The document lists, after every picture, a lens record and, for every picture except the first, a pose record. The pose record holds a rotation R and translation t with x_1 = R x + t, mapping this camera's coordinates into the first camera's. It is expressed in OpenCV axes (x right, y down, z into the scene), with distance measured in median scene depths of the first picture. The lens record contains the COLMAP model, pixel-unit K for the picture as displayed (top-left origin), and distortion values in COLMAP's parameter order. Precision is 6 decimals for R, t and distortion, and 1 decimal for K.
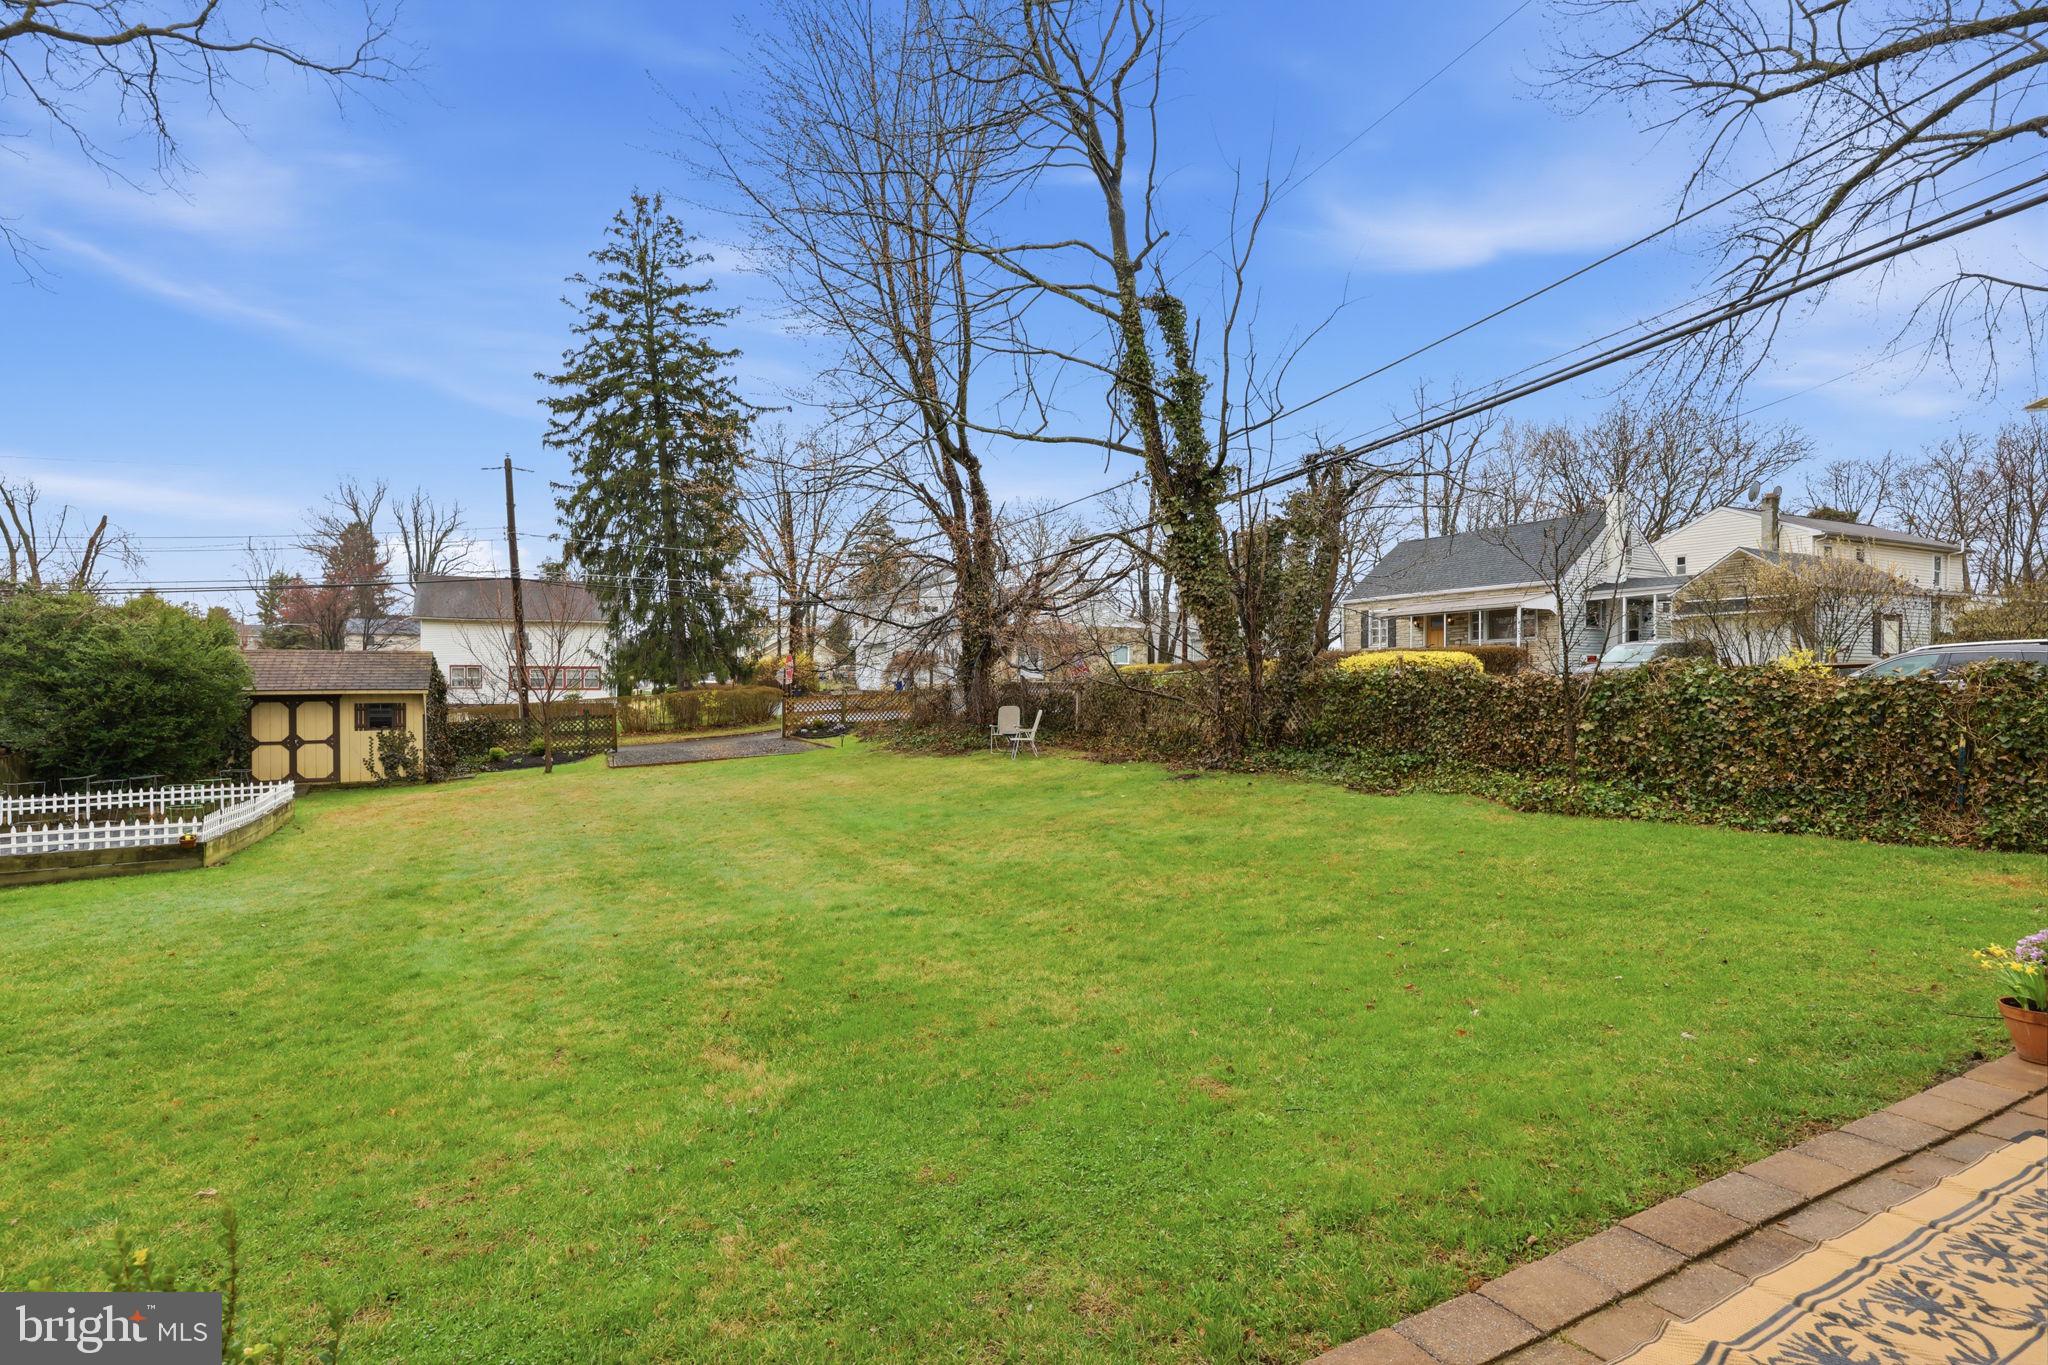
lens RADIAL K [[970.7, 0, 1019.4], [0, 970.7, 686.9], [0, 0, 1]] dist [0.003520, -0.001137]
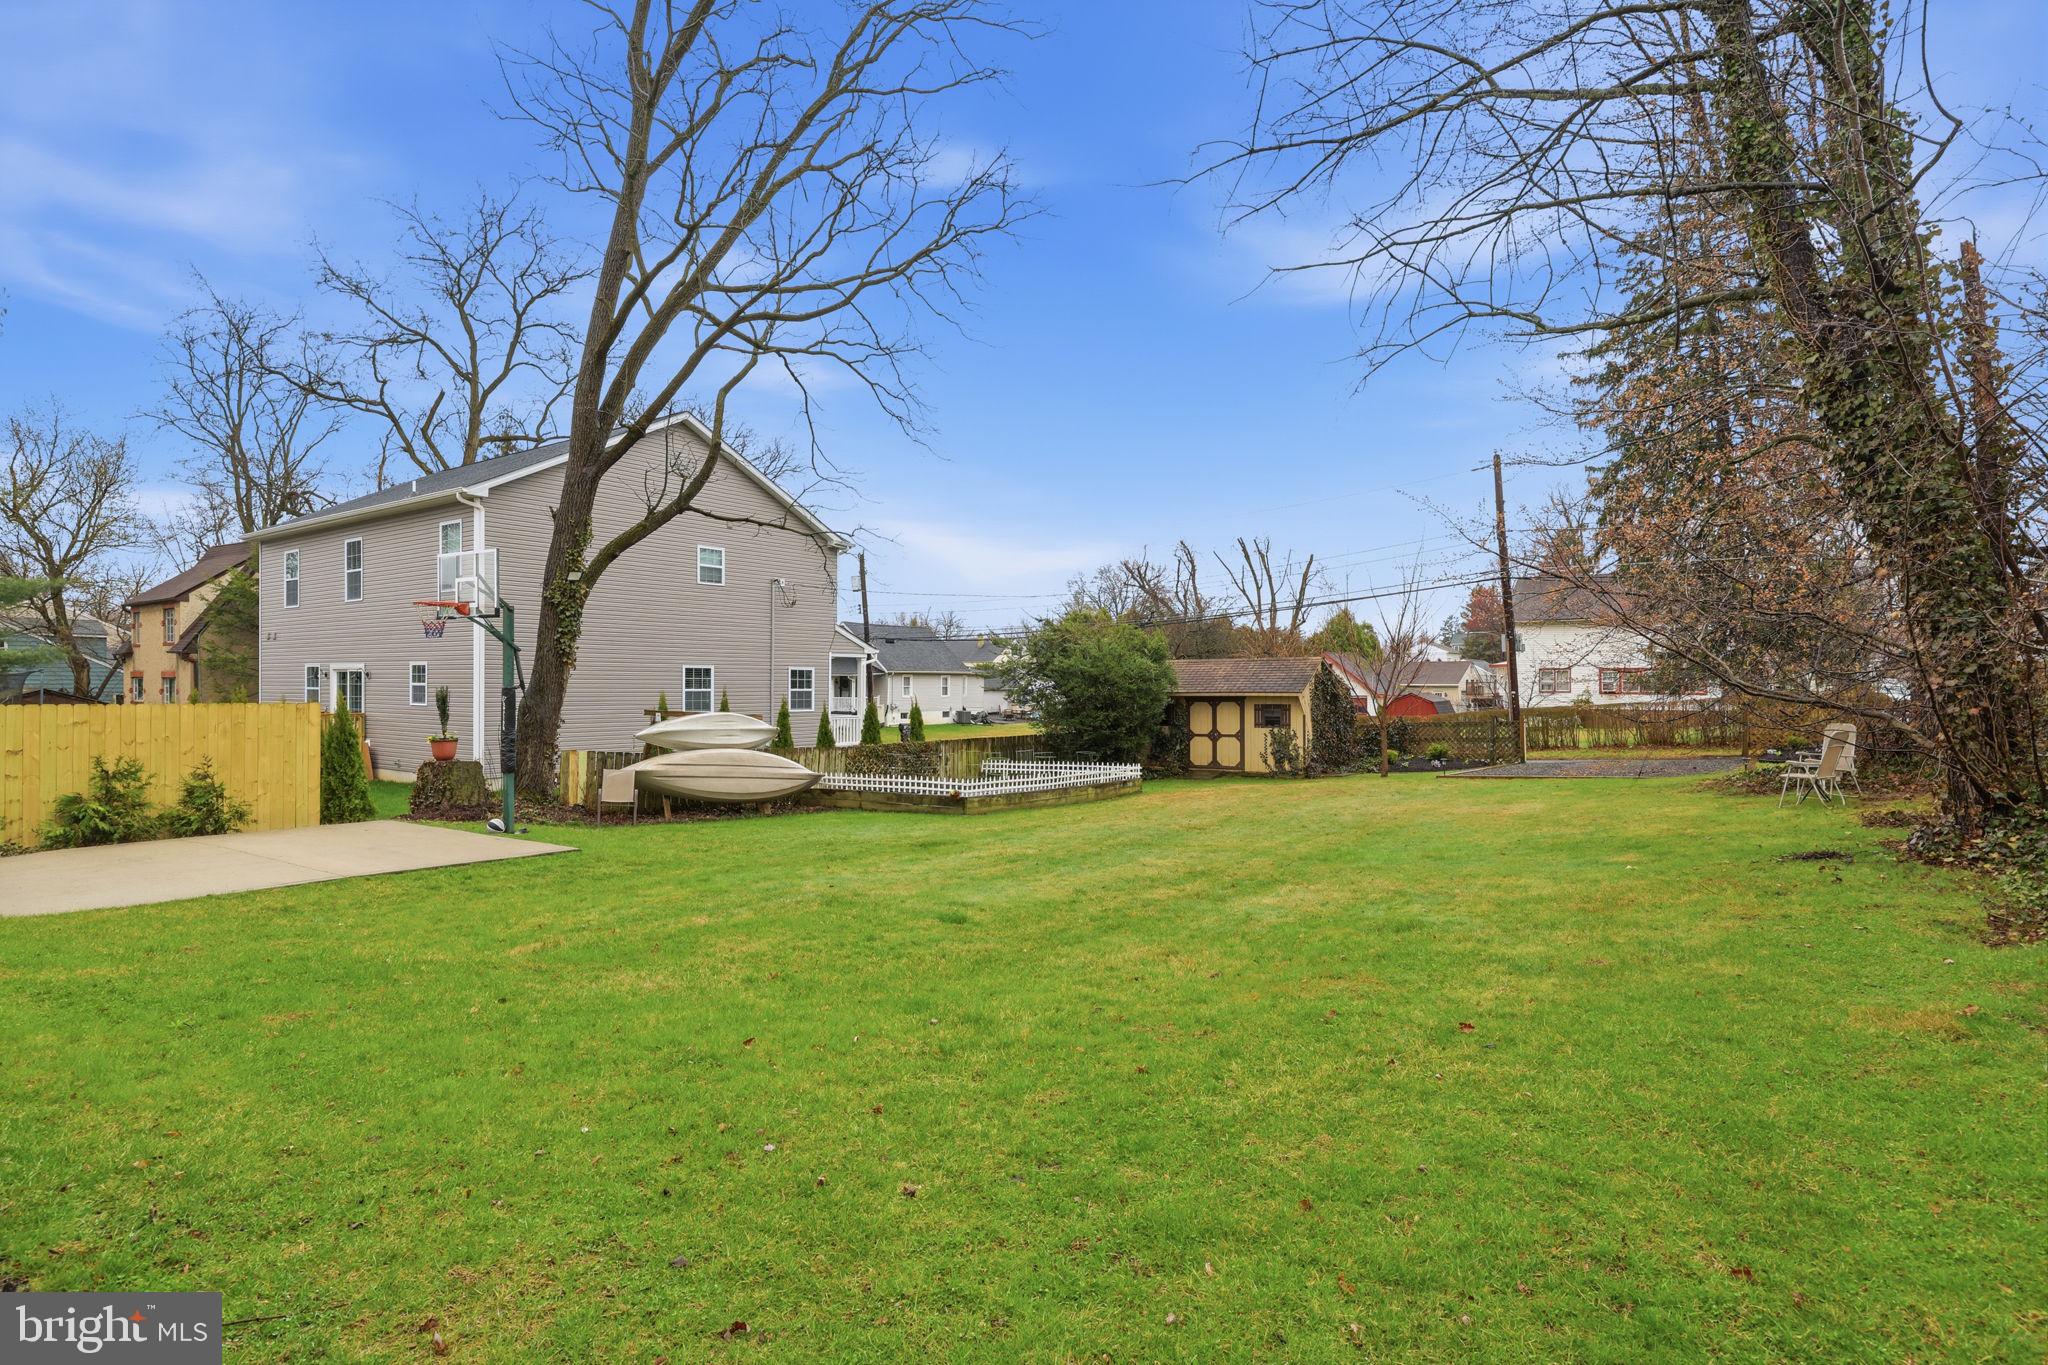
lens RADIAL K [[1033.9, 0, 1033.8], [0, 1033.9, 682.0], [0, 0, 1]] dist [-0.000537, 0.000049]
pose [[0.457950, -0.002851, -0.888973, 0.293944], [-0.003930, 0.999979, -0.005231, -0.002028], [0.888969, 0.005889, 0.457929, 0.196548]]
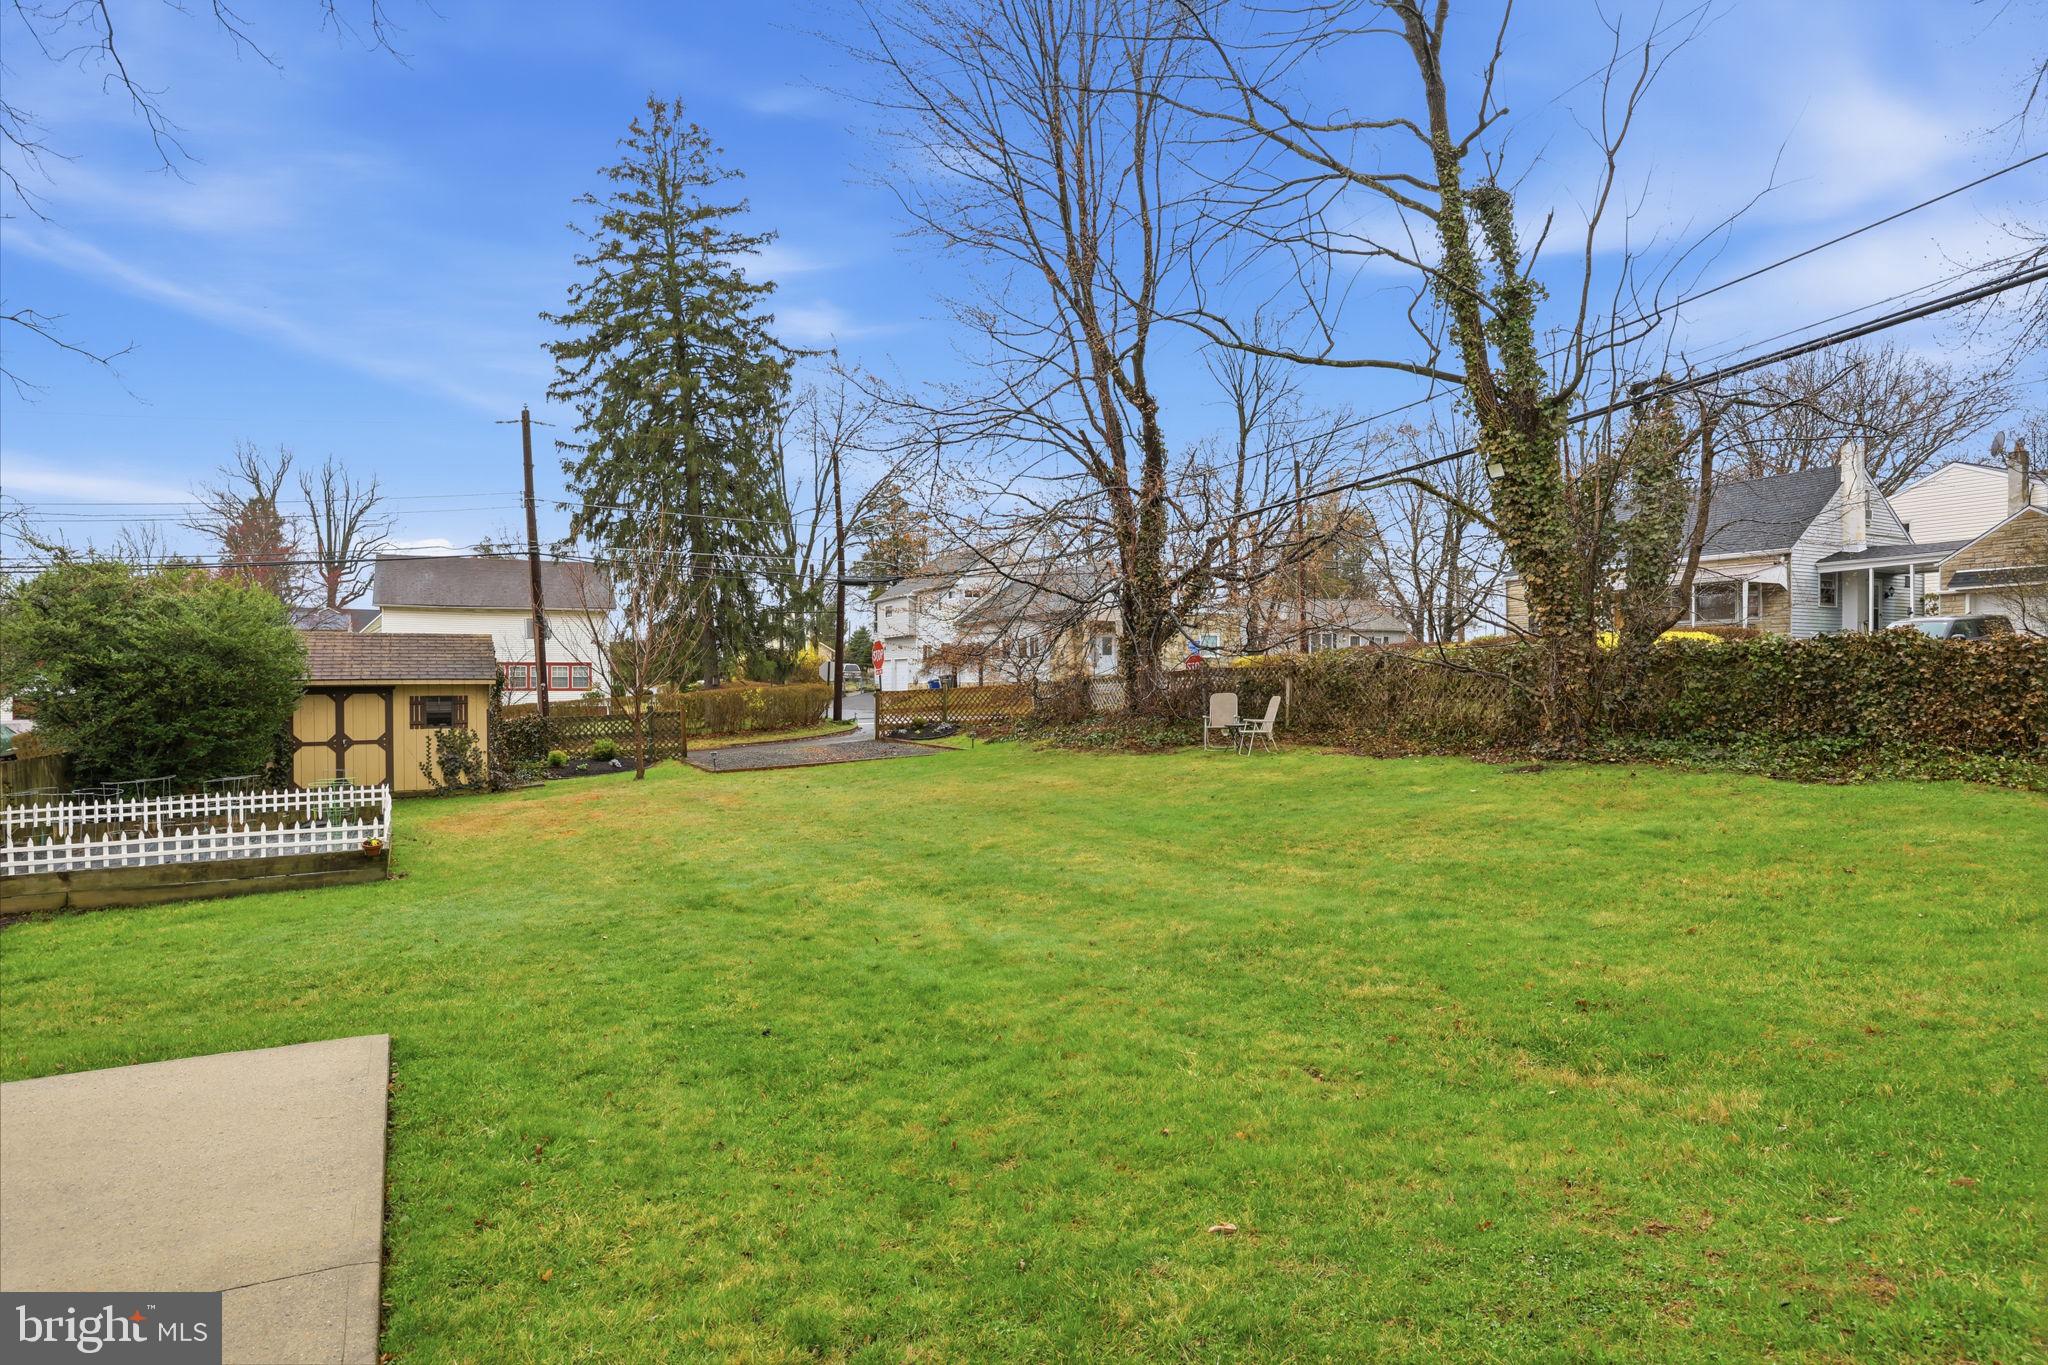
lens RADIAL K [[1149.2, 0, 1030.5], [0, 1149.2, 685.2], [0, 0, 1]] dist [0.001054, 0.003121]
pose [[0.999990, -0.004362, -0.000158, -0.150092], [0.004362, 0.999980, -0.004677, 0.014471], [0.000178, 0.004676, 0.999989, 0.013628]]
